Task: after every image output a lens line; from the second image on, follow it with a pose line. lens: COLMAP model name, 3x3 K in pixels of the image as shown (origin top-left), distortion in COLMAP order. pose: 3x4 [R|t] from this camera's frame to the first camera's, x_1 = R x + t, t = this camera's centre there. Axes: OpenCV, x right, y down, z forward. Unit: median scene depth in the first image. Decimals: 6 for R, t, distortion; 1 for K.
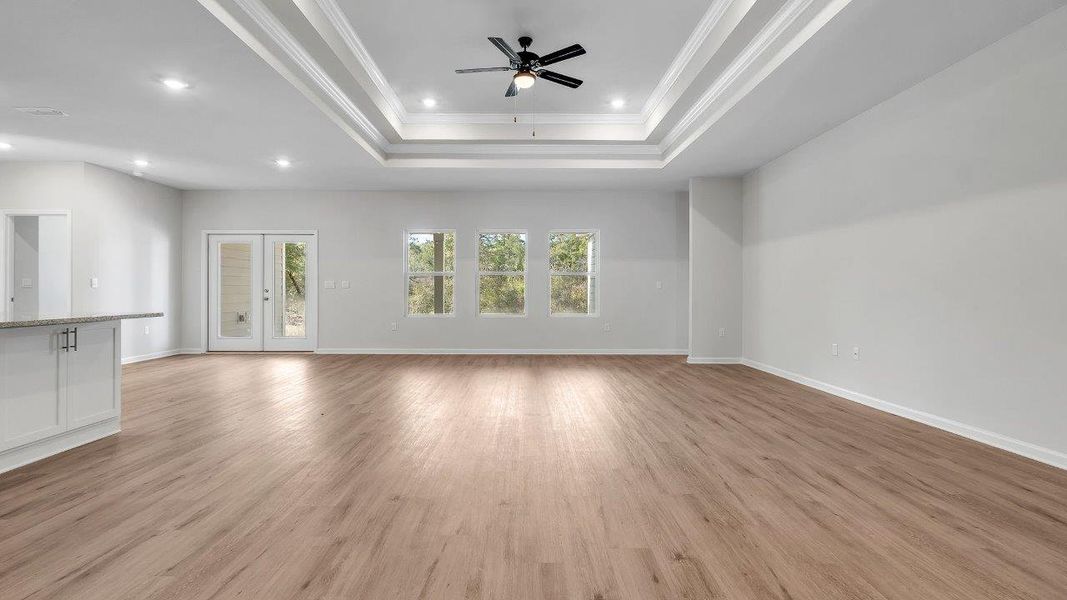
lens RADIAL K [[495.4, 0, 540.8], [0, 495.4, 296.4], [0, 0, 1]] dist [-0.003815, -0.000362]
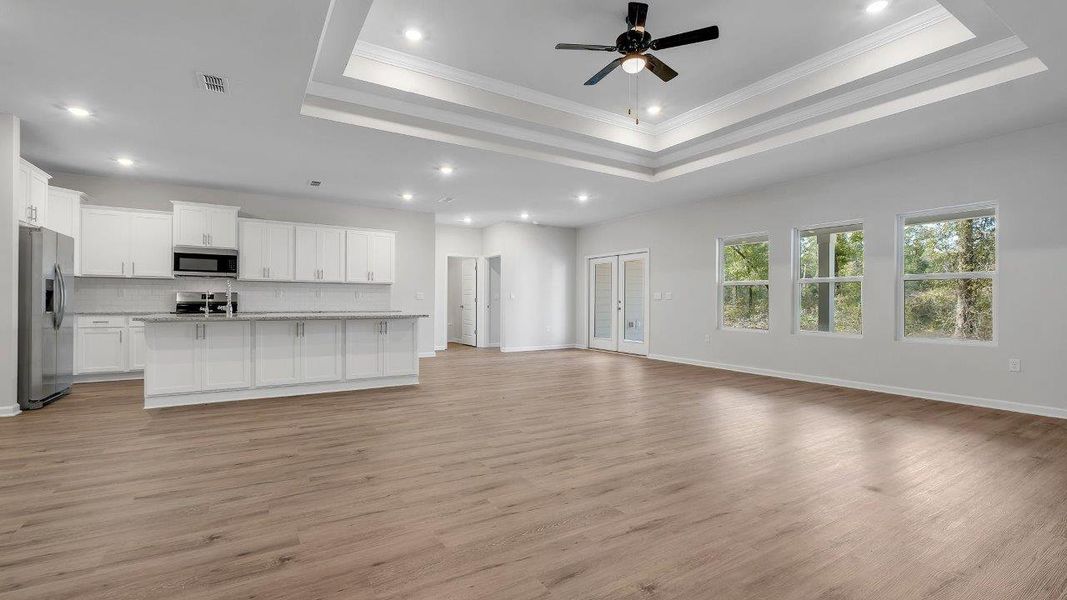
lens RADIAL K [[479.3, 0, 532.6], [0, 479.3, 301.8], [0, 0, 1]] dist [0.001549, 0.000155]
pose [[0.485064, 0.002139, -0.874476, 0.407354], [-0.013276, 0.999900, -0.004918, -0.003159], [0.874378, 0.013995, 0.485043, 0.279003]]
